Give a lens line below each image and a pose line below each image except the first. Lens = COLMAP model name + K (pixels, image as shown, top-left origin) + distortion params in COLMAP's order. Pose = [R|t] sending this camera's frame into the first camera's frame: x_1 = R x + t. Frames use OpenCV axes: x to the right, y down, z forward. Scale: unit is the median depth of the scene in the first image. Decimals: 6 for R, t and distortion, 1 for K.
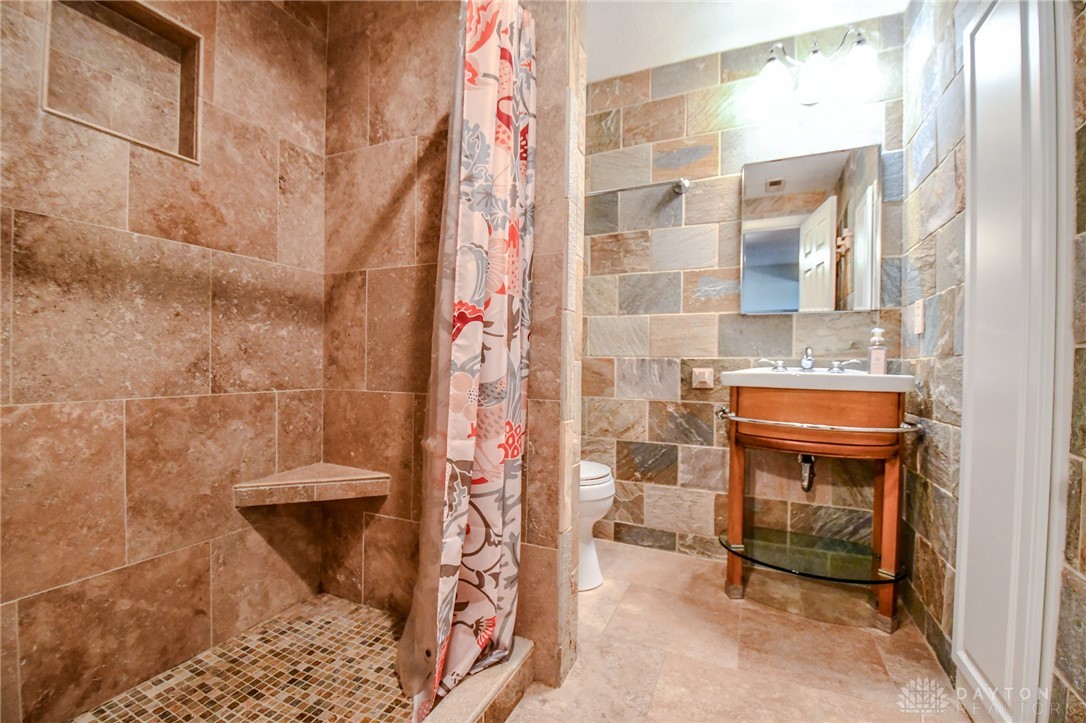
lens RADIAL K [[473.6, 0, 544.4], [0, 473.6, 364.1], [0, 0, 1]] dist [-0.022916, -0.004739]
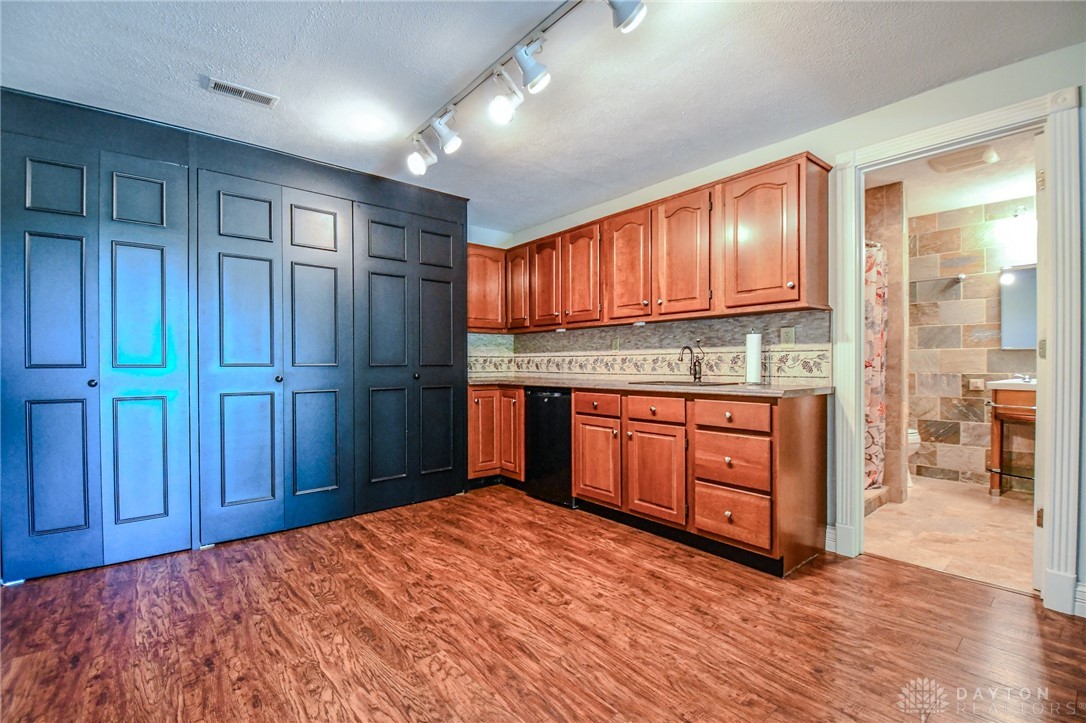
lens RADIAL K [[473.6, 0, 543.2], [0, 473.6, 365.7], [0, 0, 1]] dist [-0.022916, -0.004739]
pose [[0.889845, -0.015703, -0.455992, -0.327188], [0.016064, 0.999866, -0.003086, -0.063531], [0.455979, -0.004579, 0.889979, -1.311907]]
